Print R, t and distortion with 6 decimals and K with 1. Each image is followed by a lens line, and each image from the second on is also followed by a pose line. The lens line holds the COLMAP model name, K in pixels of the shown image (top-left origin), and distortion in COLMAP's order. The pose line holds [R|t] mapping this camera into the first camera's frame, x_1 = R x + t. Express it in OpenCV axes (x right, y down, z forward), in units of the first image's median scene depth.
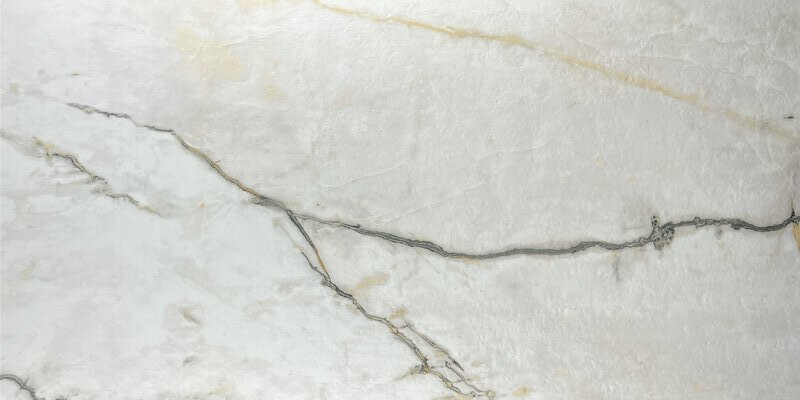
lens RADIAL K [[661.3, 0, 404.6], [0, 661.3, 191.9], [0, 0, 1]] dist [0.033762, -0.046046]
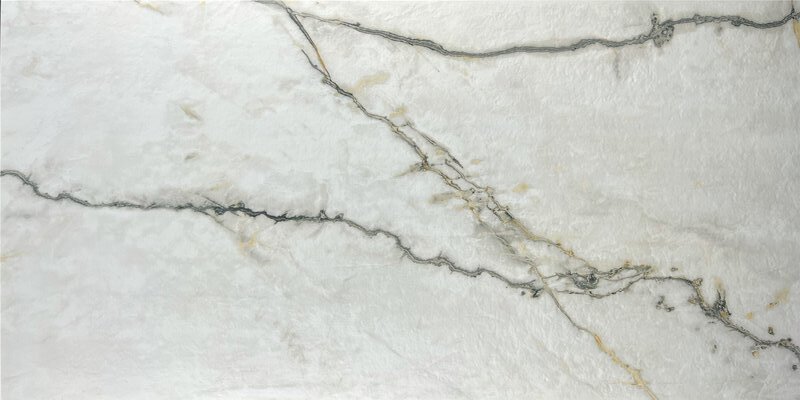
lens RADIAL K [[661.3, 0, 400.4], [0, 661.3, 199.5], [0, 0, 1]] dist [0.033762, -0.046046]
pose [[0.999986, -0.001941, -0.004868, -0.001806], [0.001962, 0.999989, 0.004345, 0.313769], [0.004859, -0.004355, 0.999979, -0.004318]]
